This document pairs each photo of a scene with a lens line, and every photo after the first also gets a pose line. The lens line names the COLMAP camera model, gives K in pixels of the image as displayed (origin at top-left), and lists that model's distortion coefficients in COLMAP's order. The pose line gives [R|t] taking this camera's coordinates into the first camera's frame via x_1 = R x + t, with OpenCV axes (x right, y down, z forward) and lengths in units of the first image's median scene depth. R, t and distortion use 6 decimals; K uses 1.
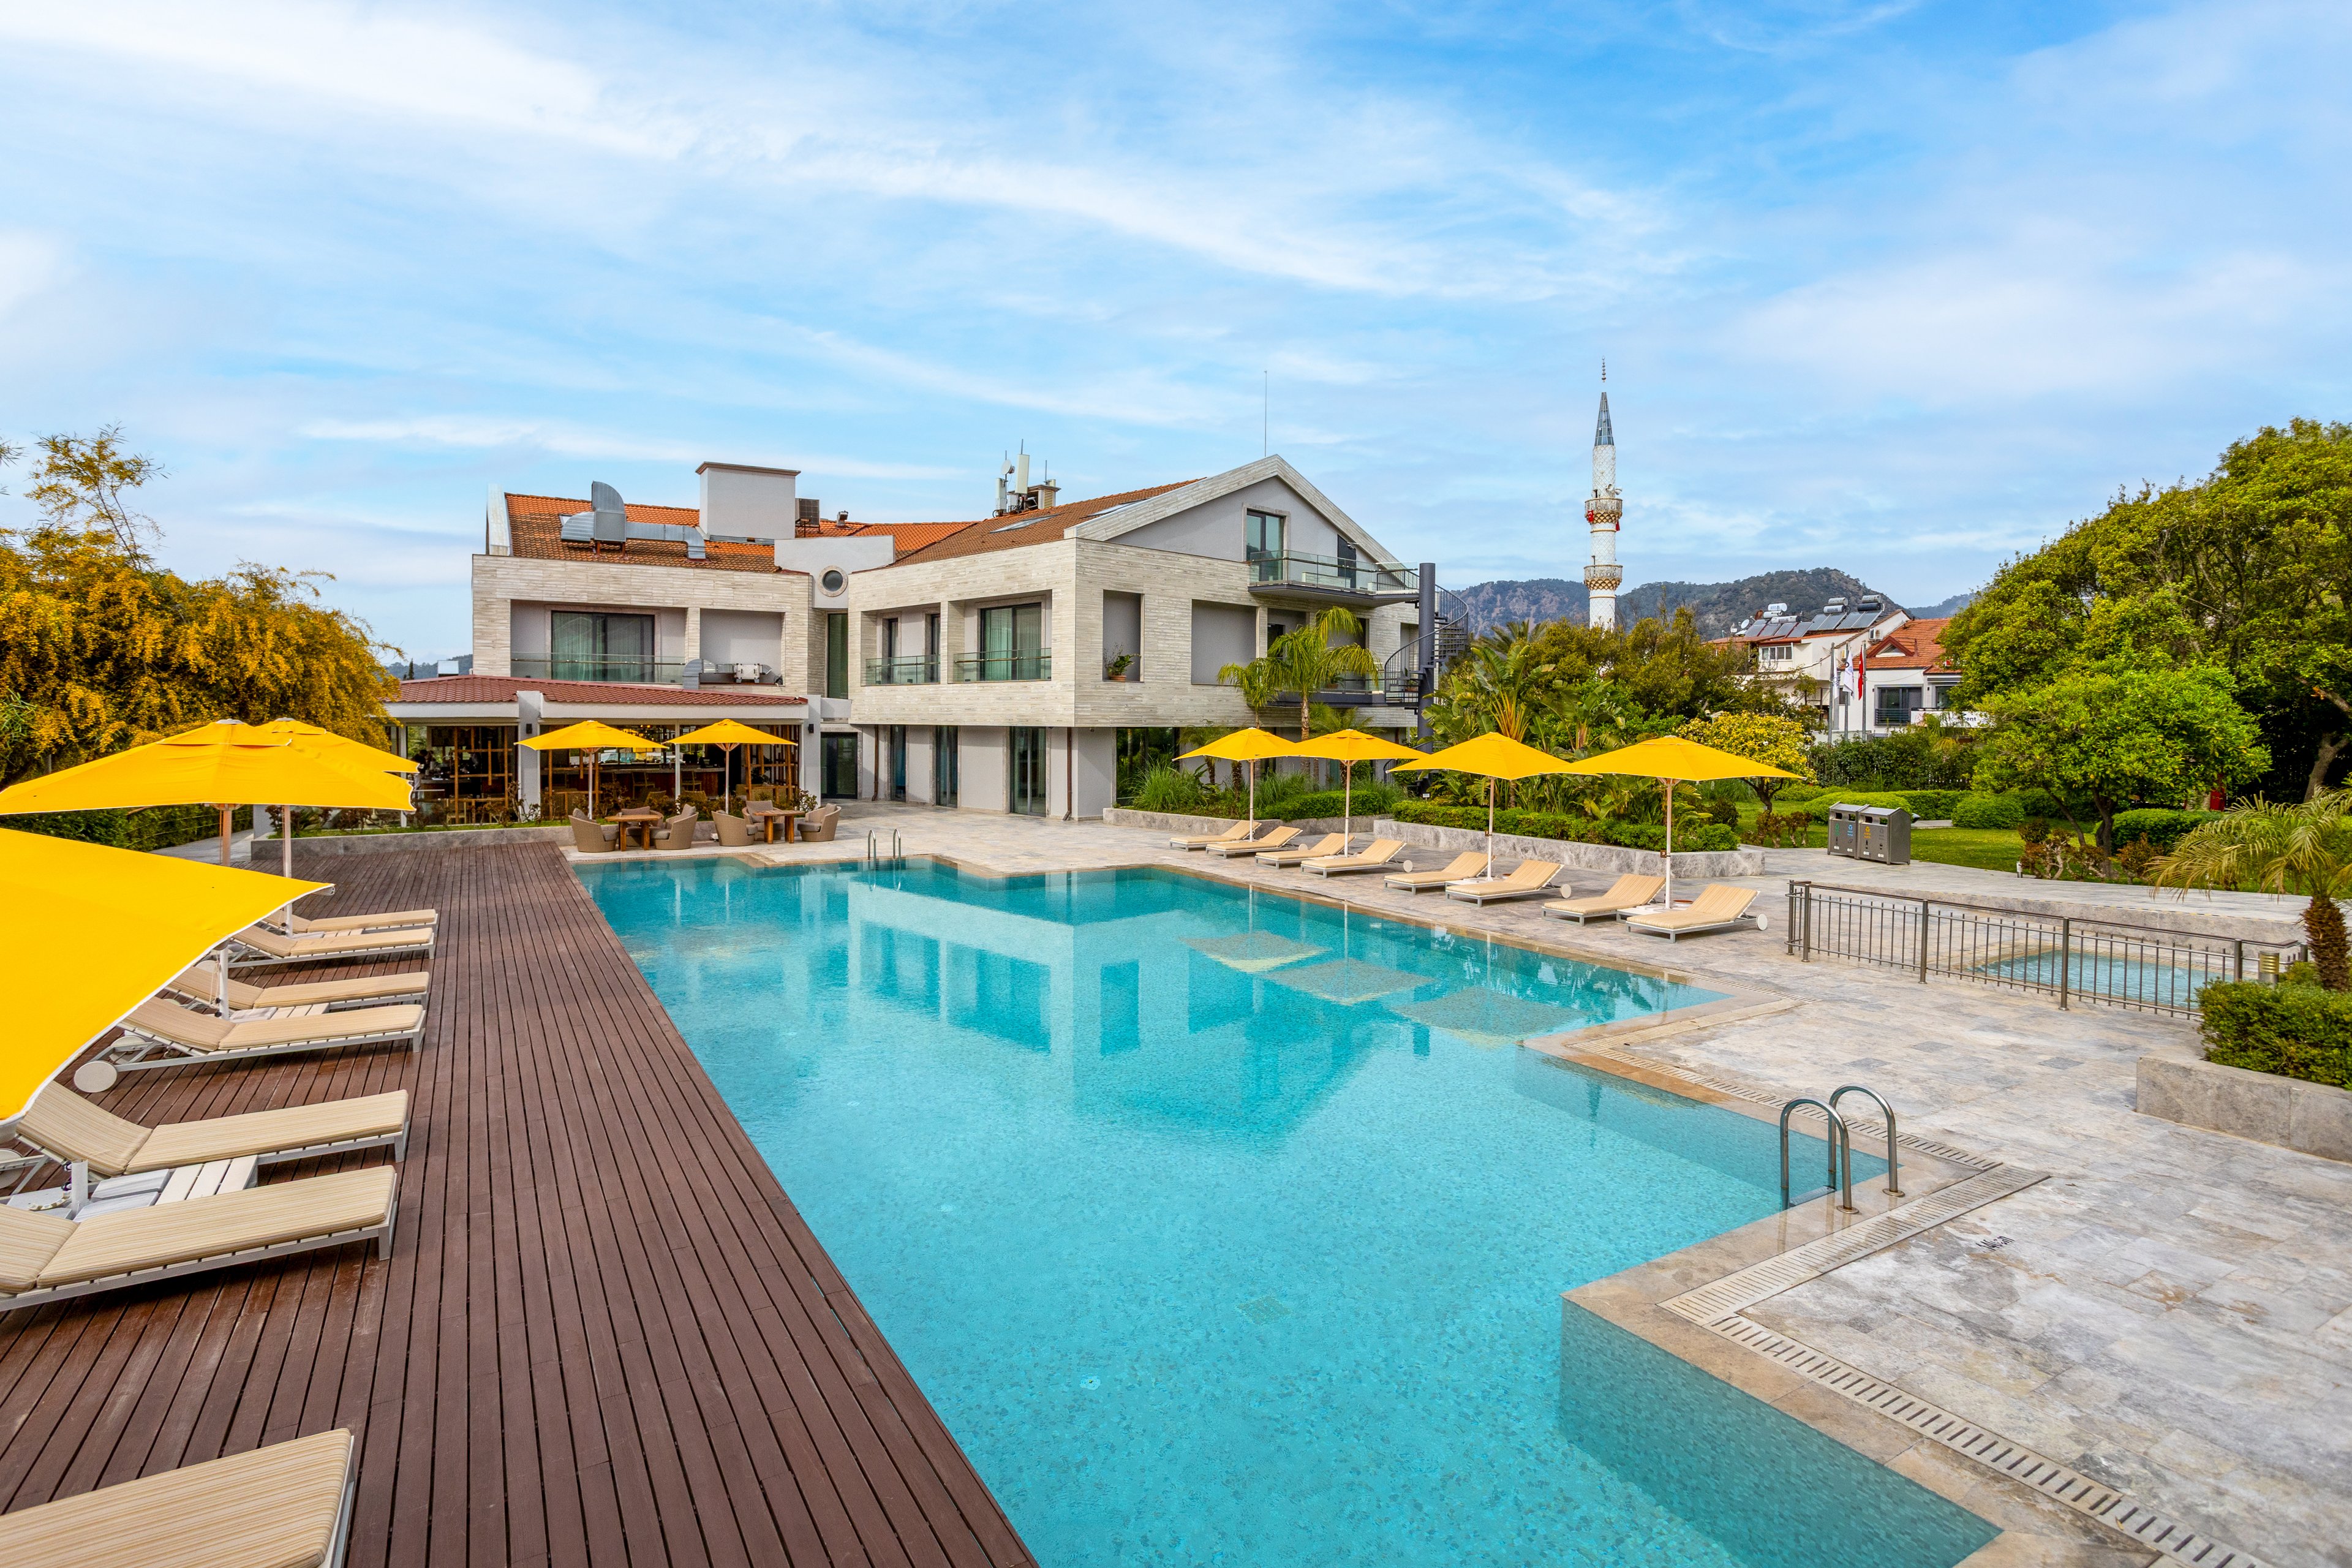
lens RADIAL K [[1162.2, 0, 1209.1], [0, 1162.2, 760.5], [0, 0, 1]] dist [0.002298, 0.002739]
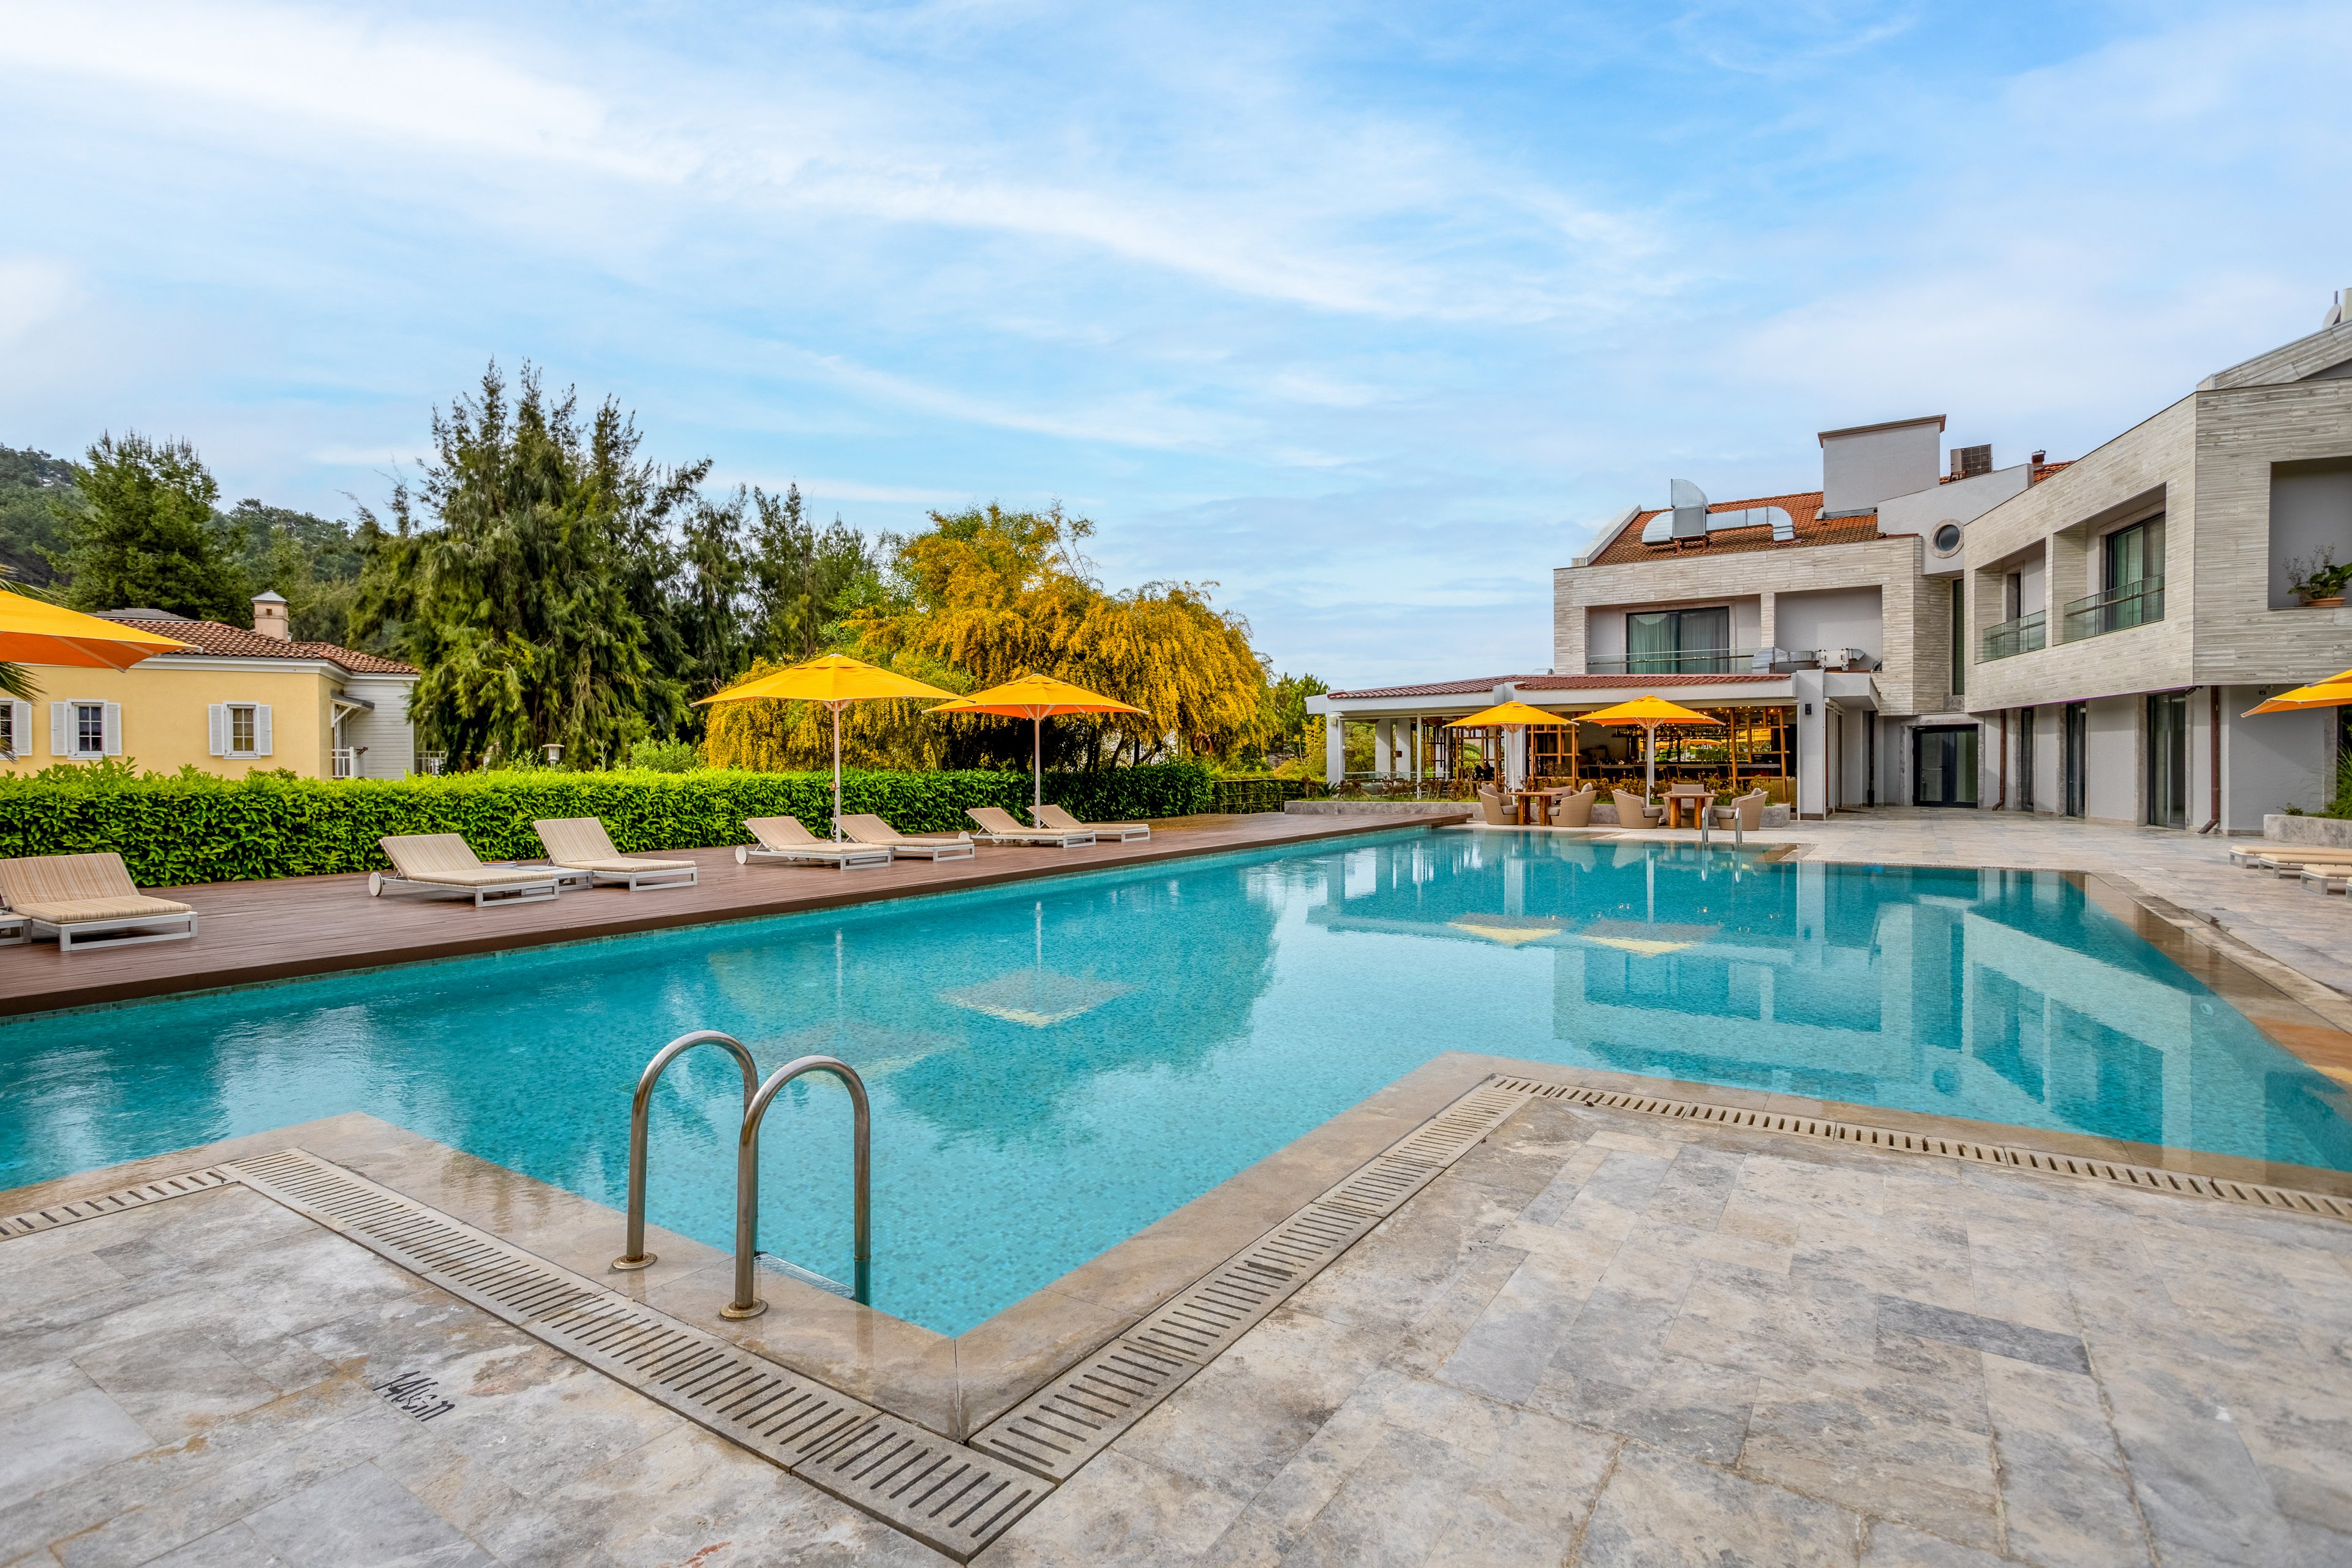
lens RADIAL K [[1162.2, 0, 1178.7], [0, 1162.2, 771.9], [0, 0, 1]] dist [0.002298, 0.002739]
pose [[0.408195, -0.000961, -0.912894, 0.223093], [-0.027430, 0.999535, -0.013318, 0.038532], [0.912482, 0.030477, 0.407979, 0.207875]]
